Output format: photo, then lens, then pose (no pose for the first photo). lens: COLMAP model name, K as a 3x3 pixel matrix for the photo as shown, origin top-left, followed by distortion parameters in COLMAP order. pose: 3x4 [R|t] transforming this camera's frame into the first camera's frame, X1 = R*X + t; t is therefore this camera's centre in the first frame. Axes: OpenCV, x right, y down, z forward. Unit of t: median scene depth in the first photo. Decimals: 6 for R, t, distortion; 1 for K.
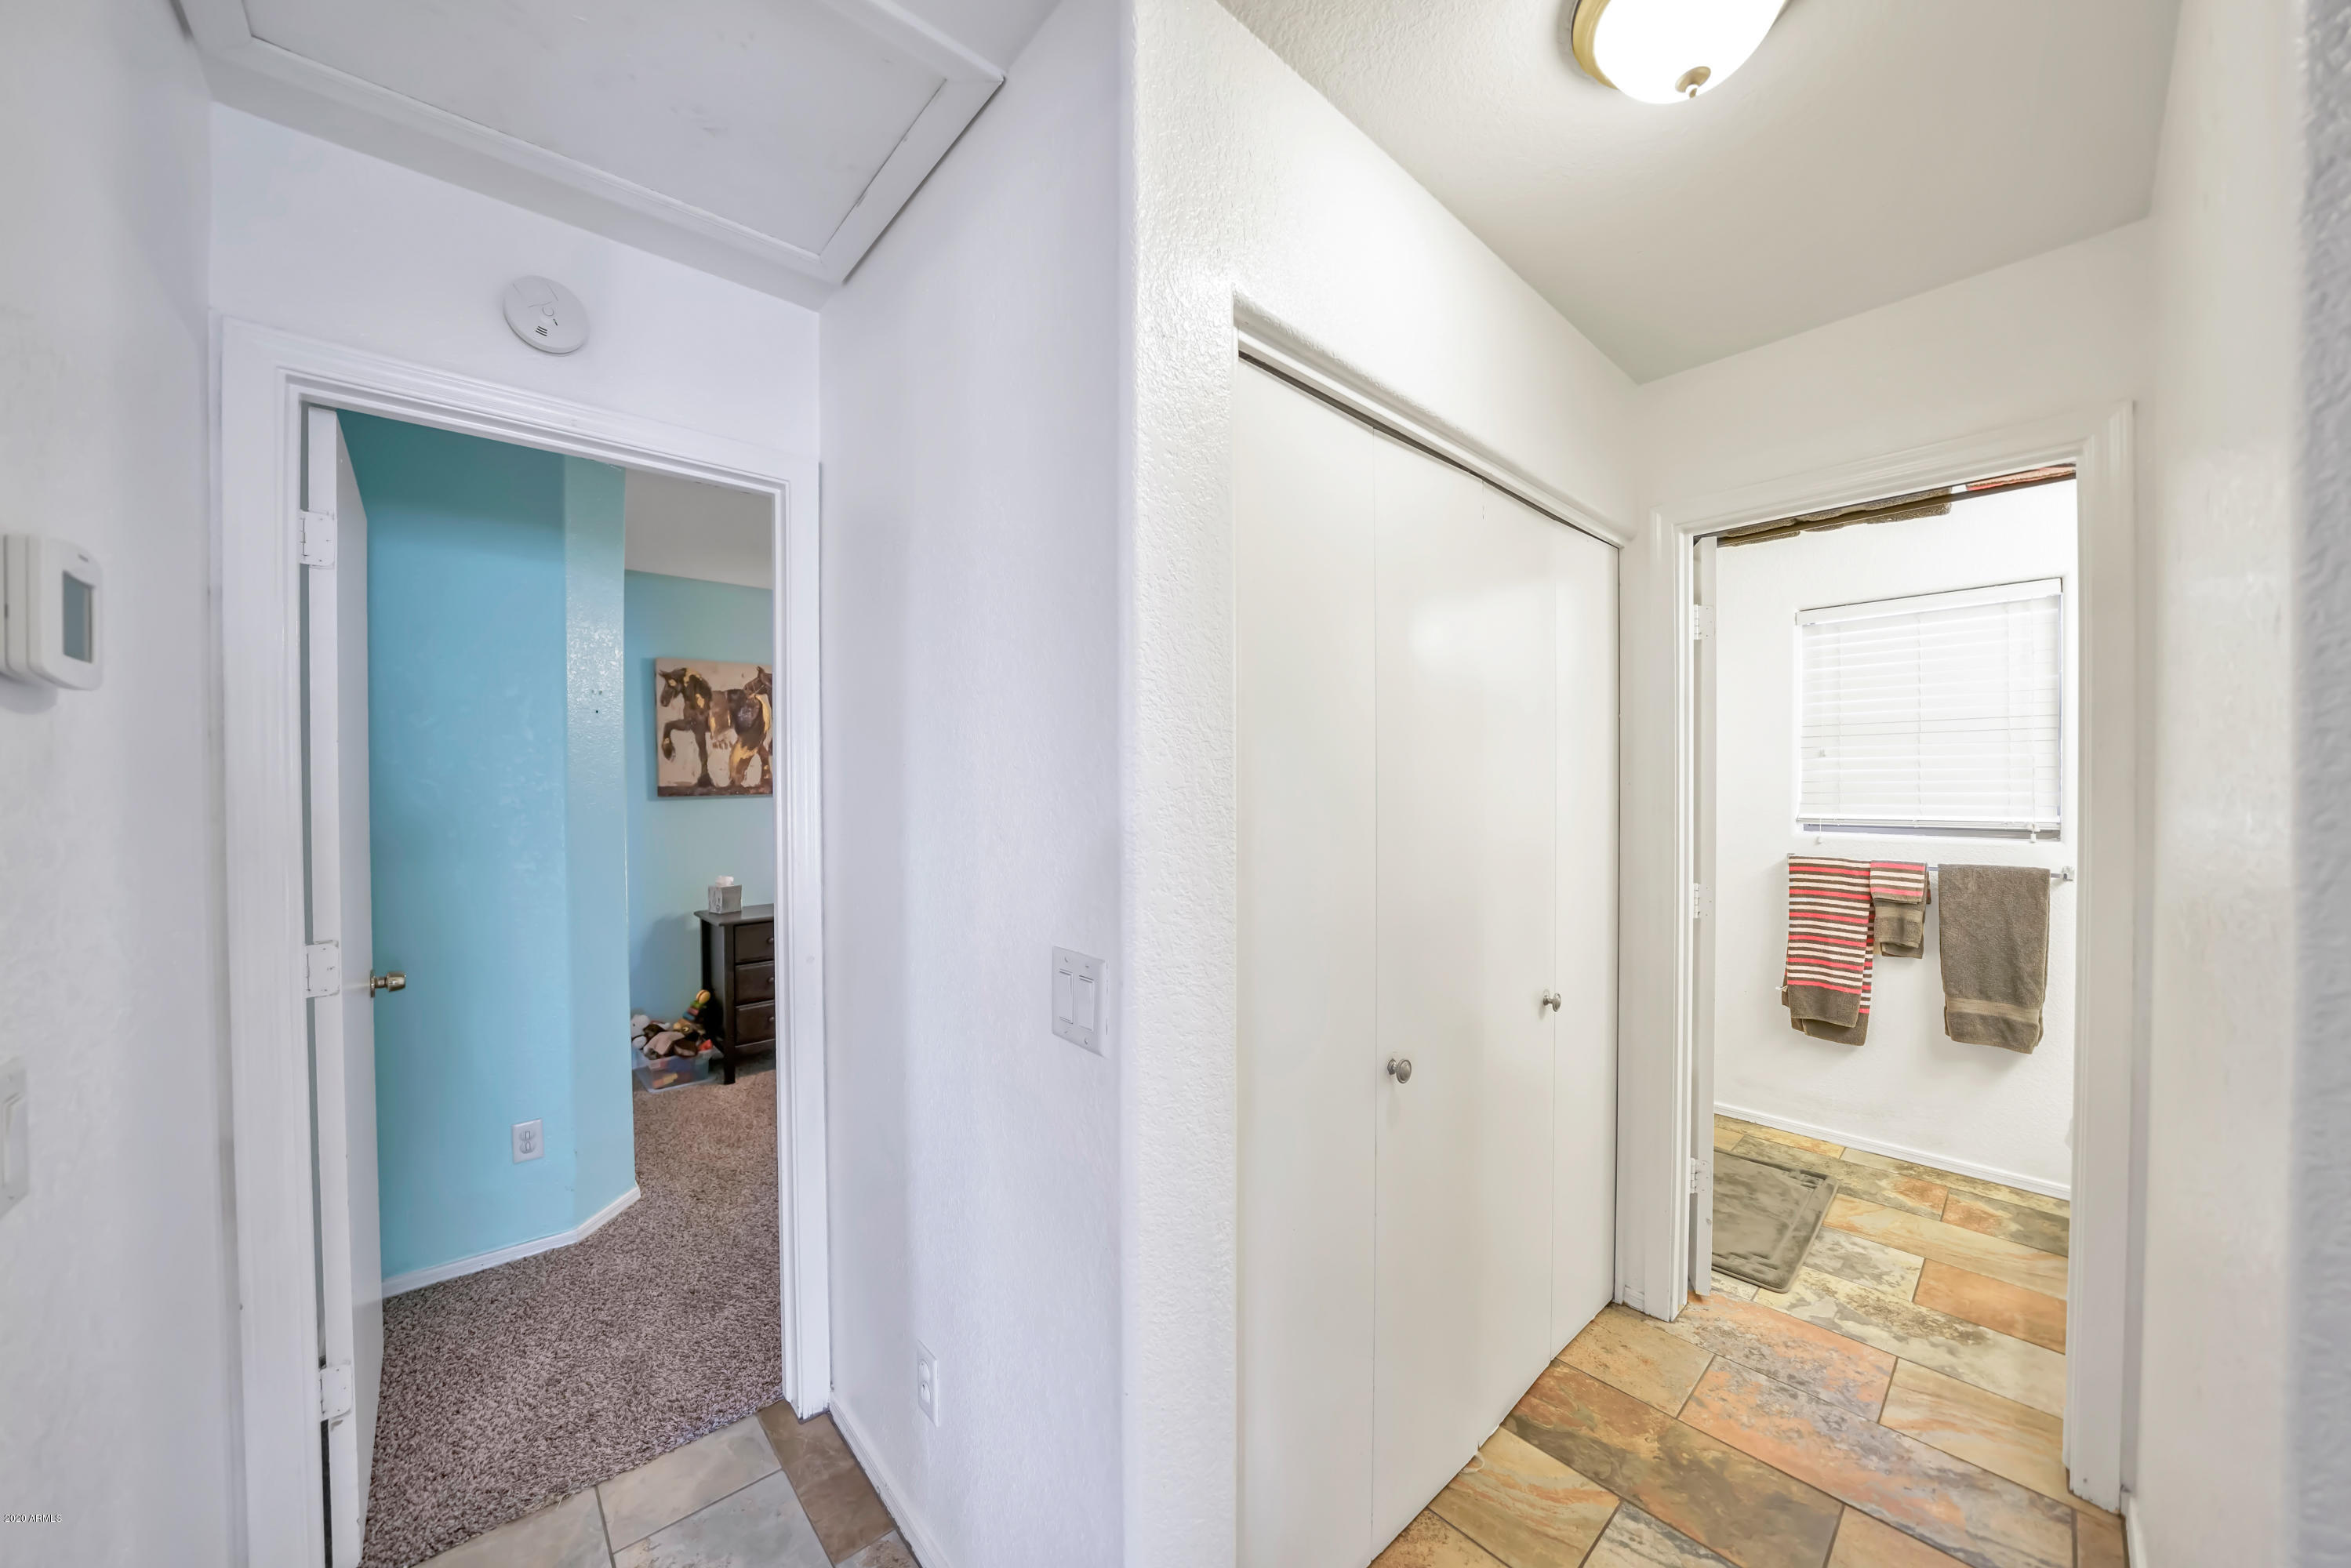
lens RADIAL K [[830.7, 0, 1166.7], [0, 830.7, 793.4], [0, 0, 1]] dist [-0.023315, 0.002890]
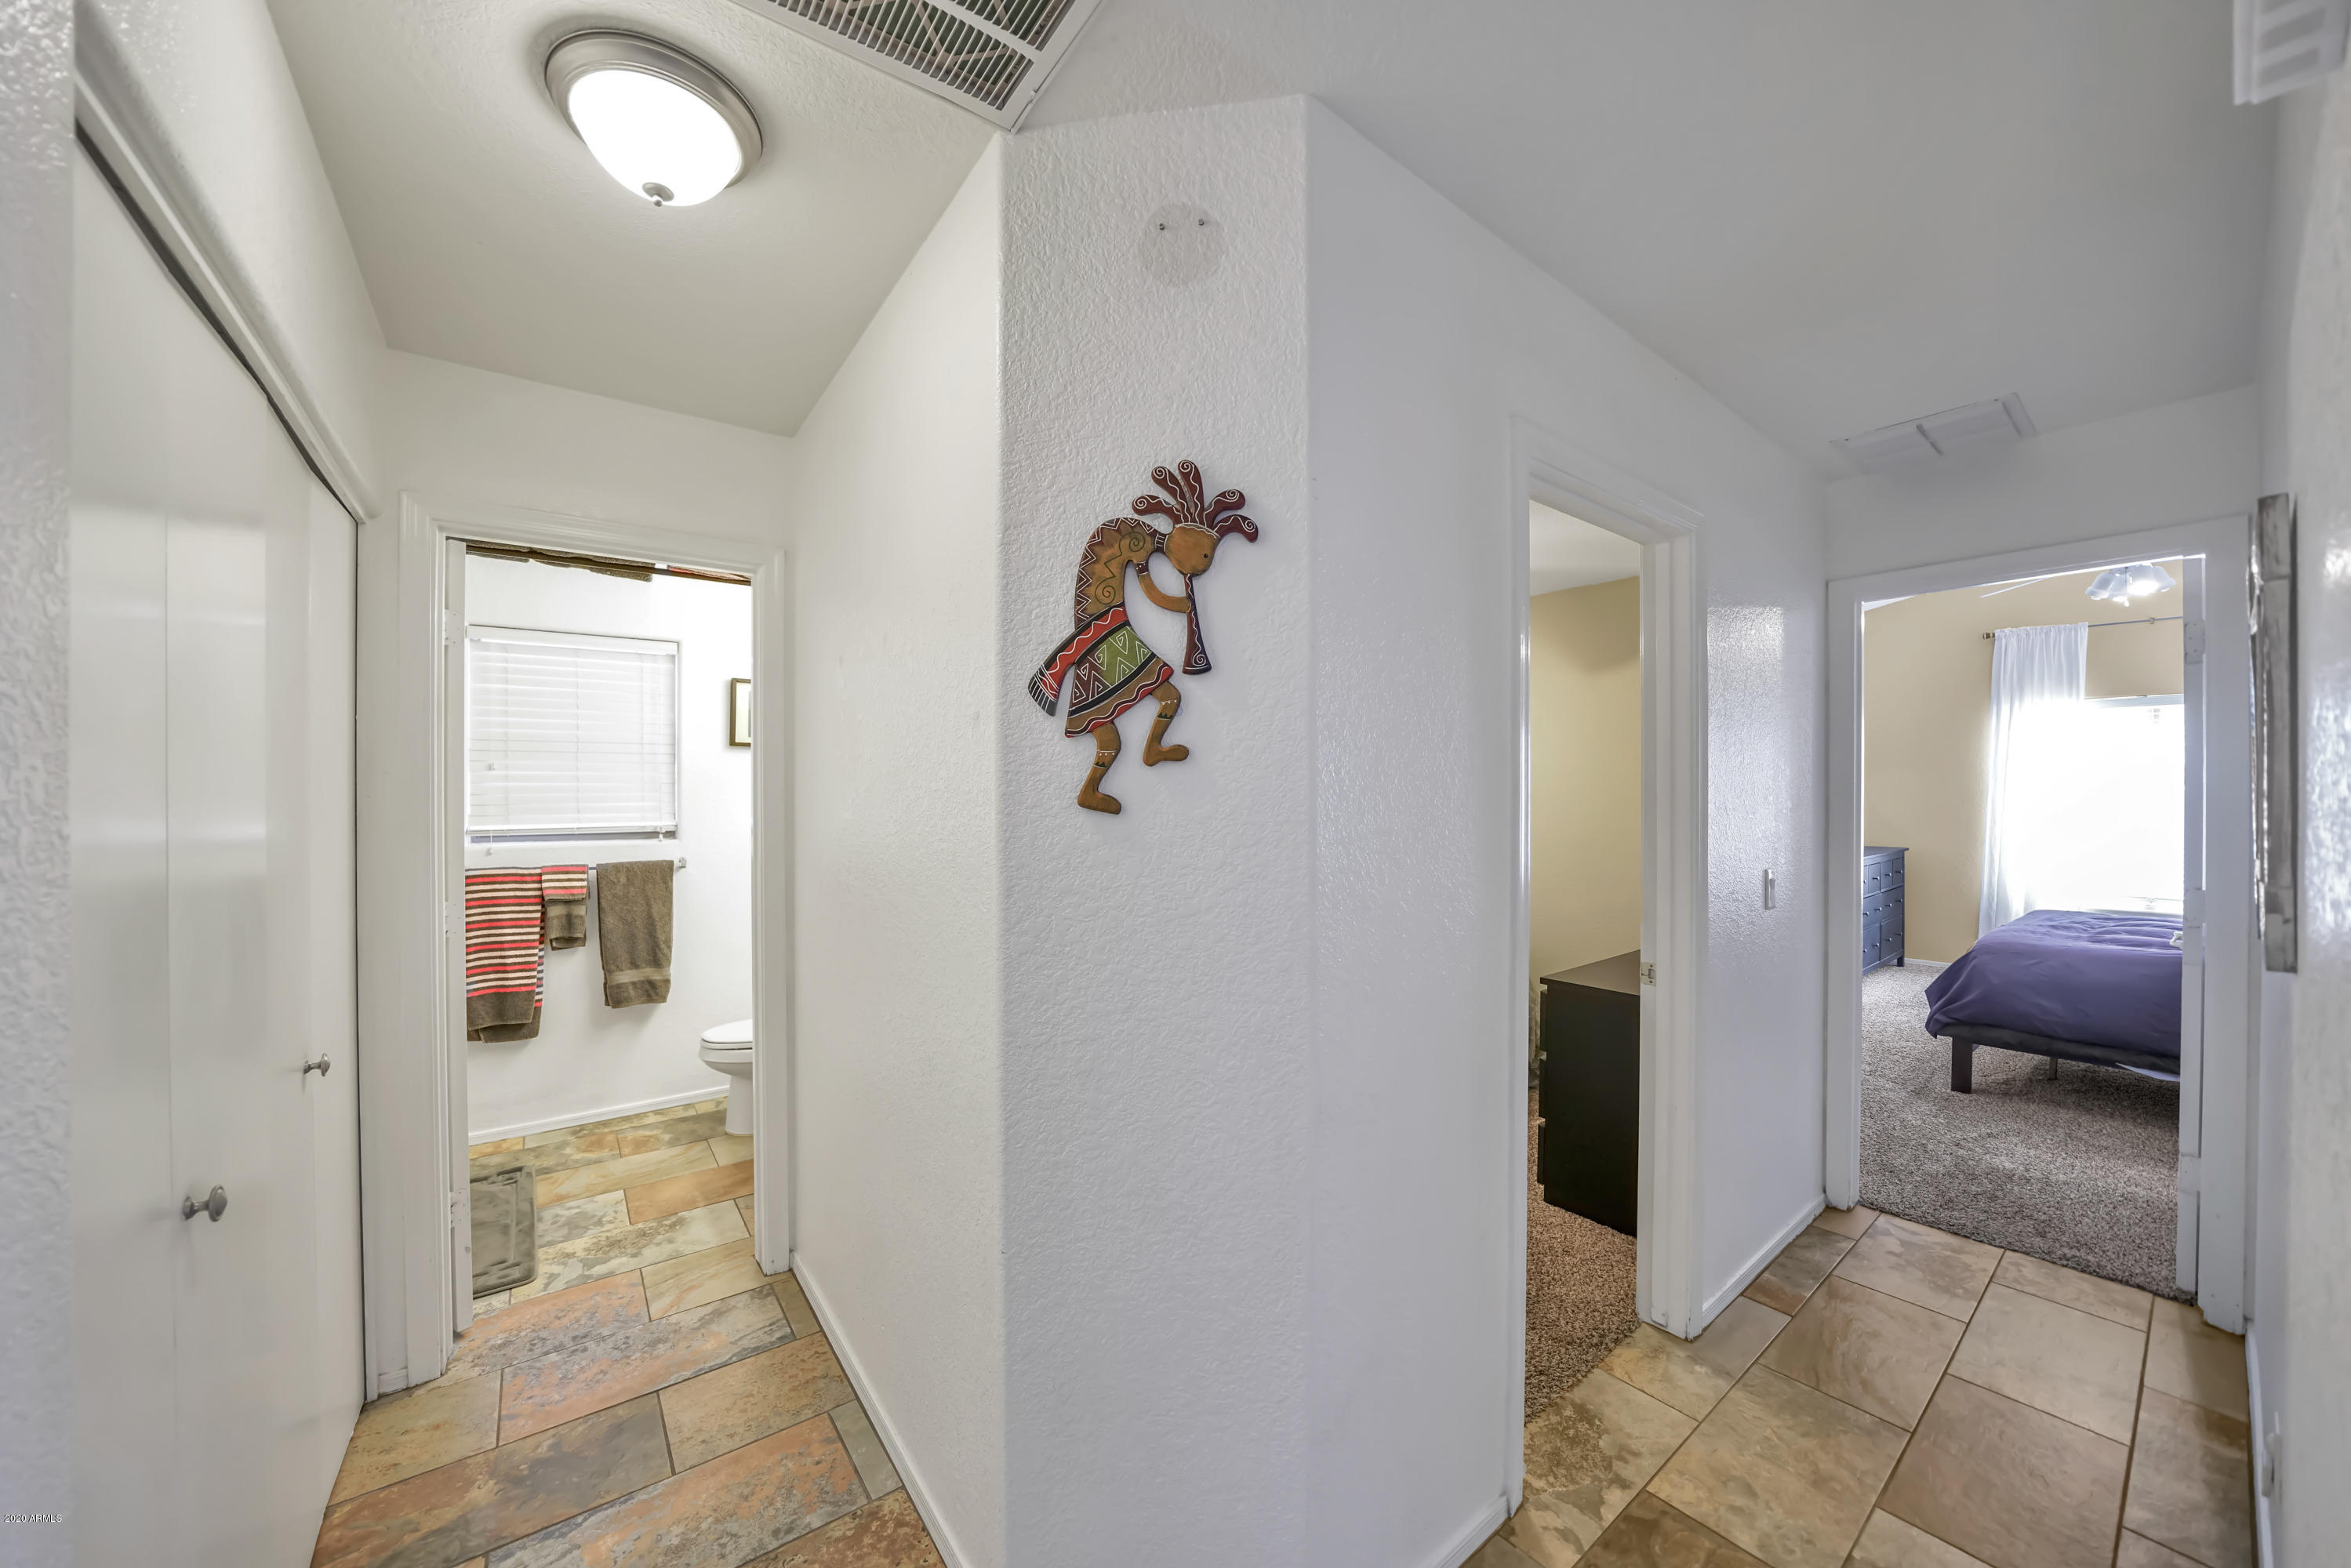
lens RADIAL K [[814.1, 0, 1178.9], [0, 814.1, 795.7], [0, 0, 1]] dist [-0.023719, 0.002502]
pose [[0.079937, 0.000214, 0.996800, -0.157652], [0.012918, 0.999916, -0.001251, -0.000127], [-0.996716, 0.012976, 0.079928, 0.062476]]
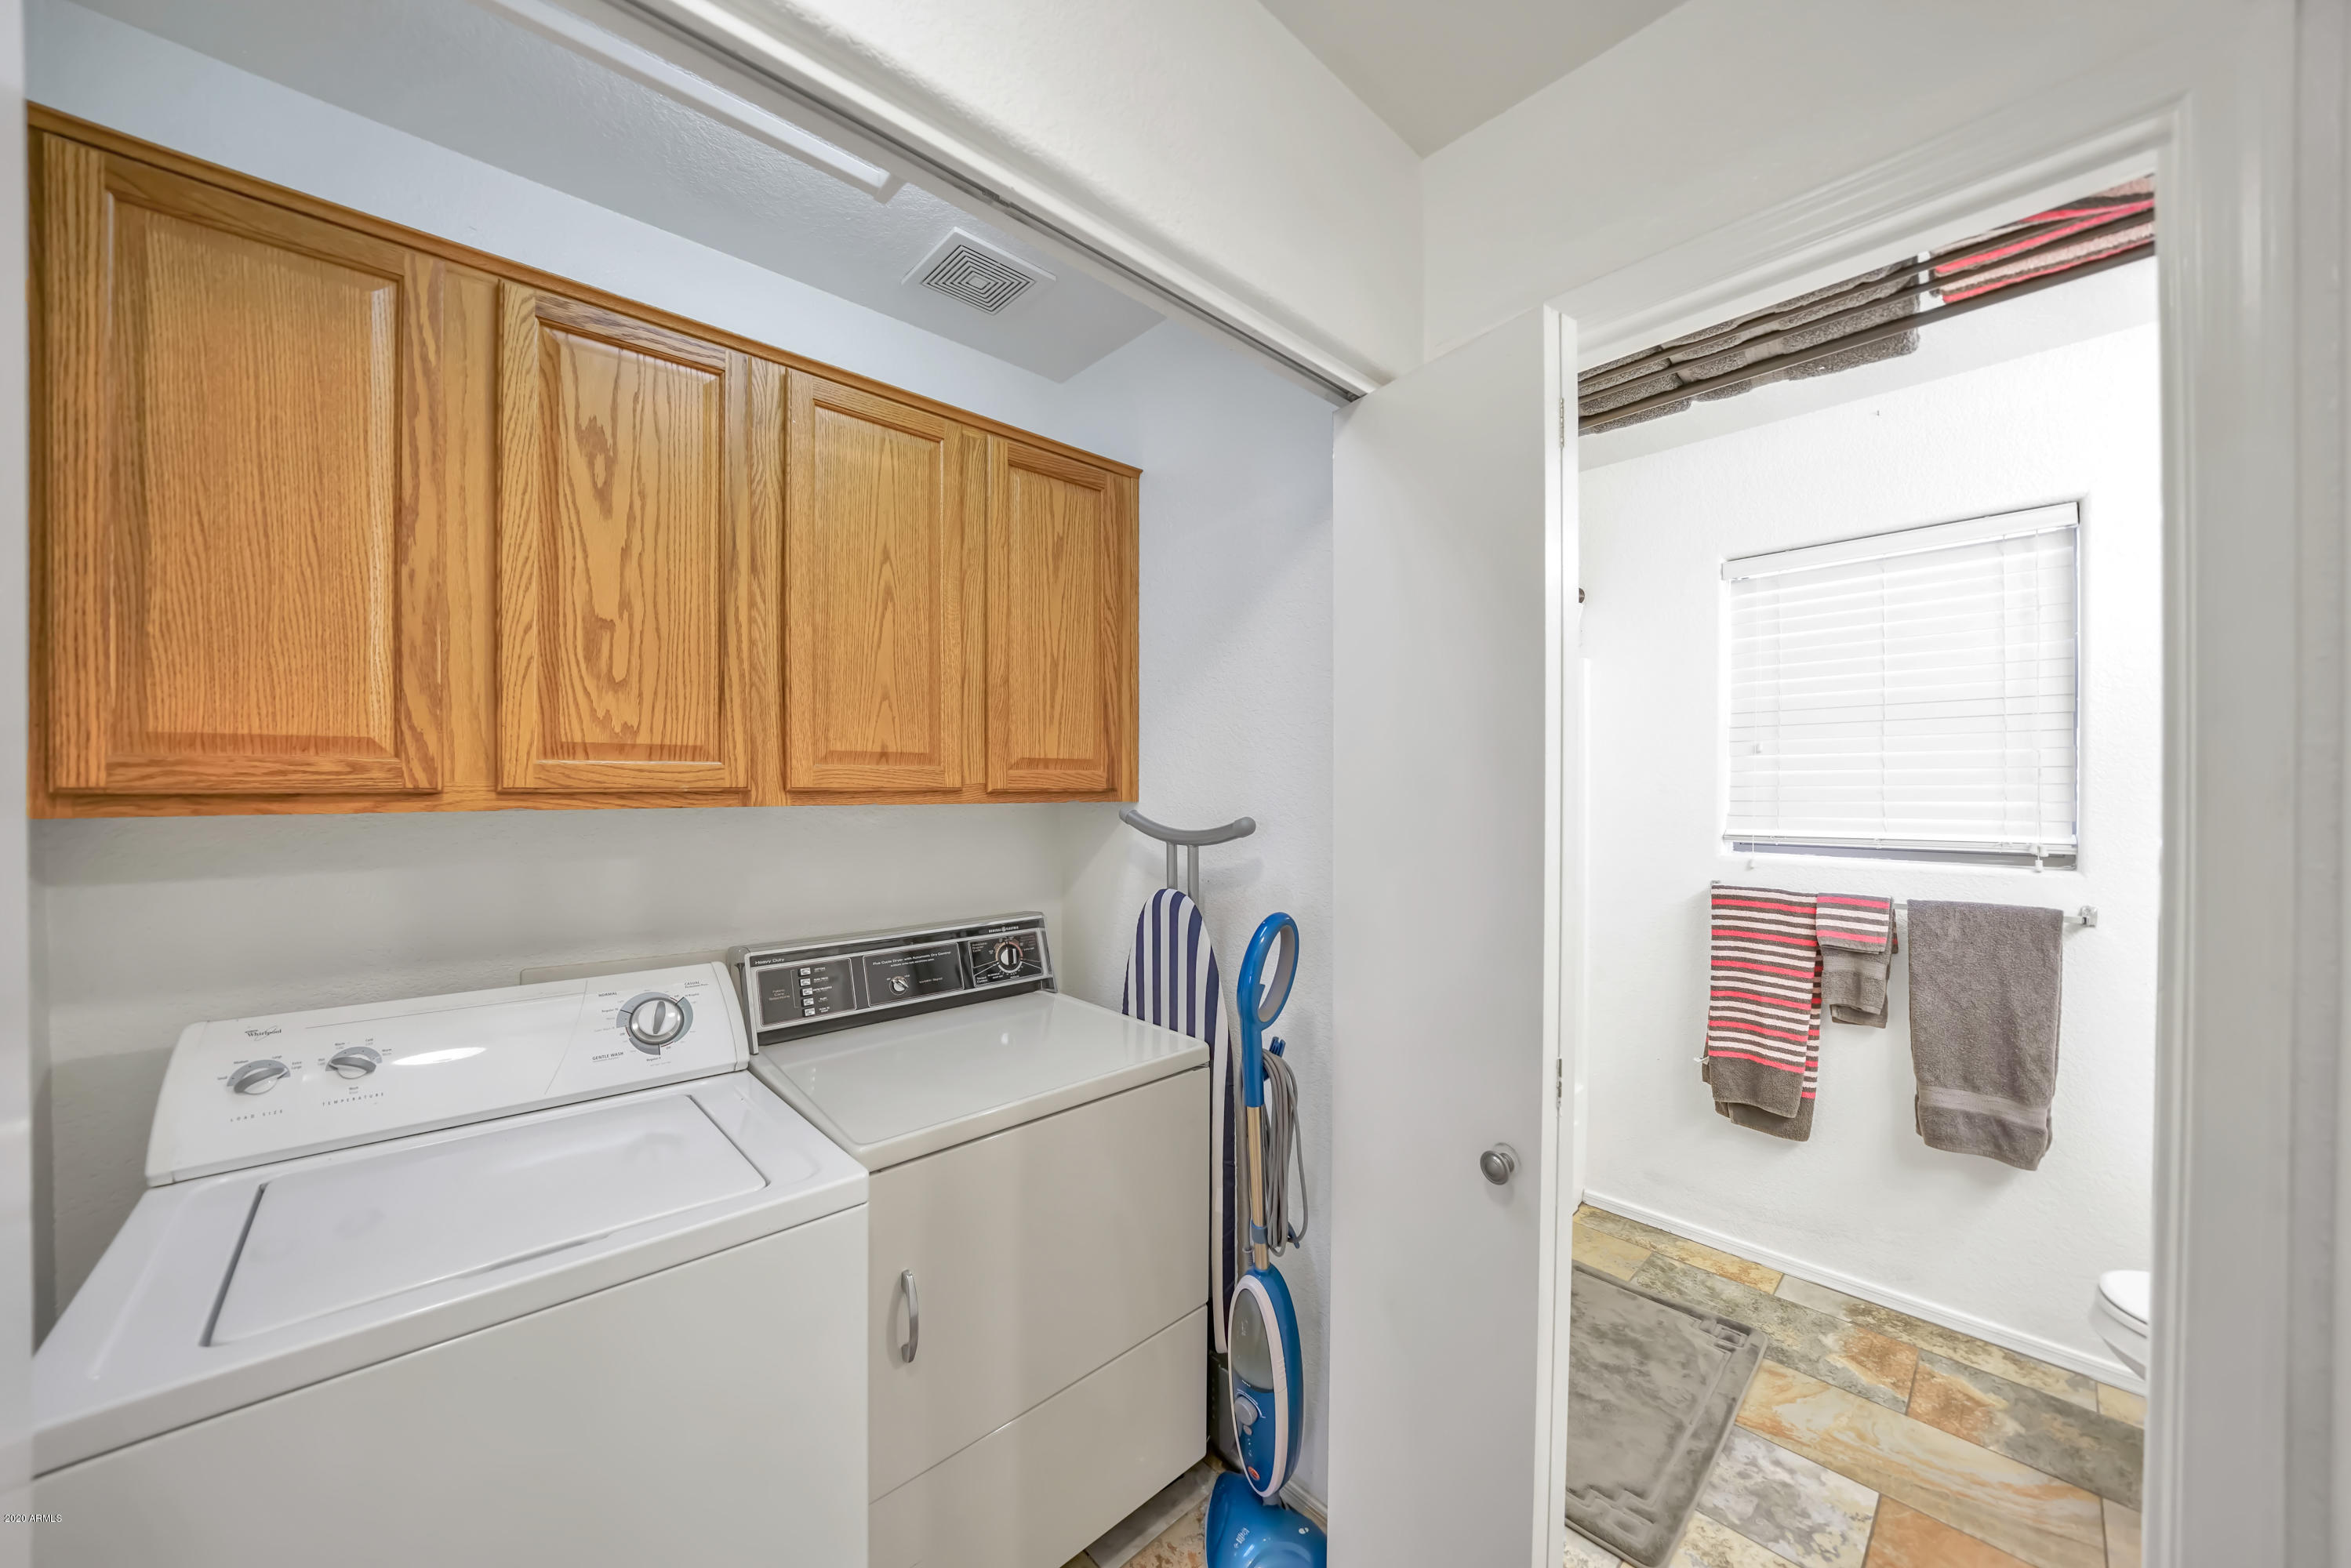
lens RADIAL K [[831.4, 0, 1148.8], [0, 831.4, 794.2], [0, 0, 1]] dist [-0.026582, 0.003516]
pose [[0.999993, 0.003725, -0.000809, 0.275498], [-0.003728, 0.999986, -0.003645, -0.002777], [0.000795, 0.003648, 0.999993, 0.278516]]
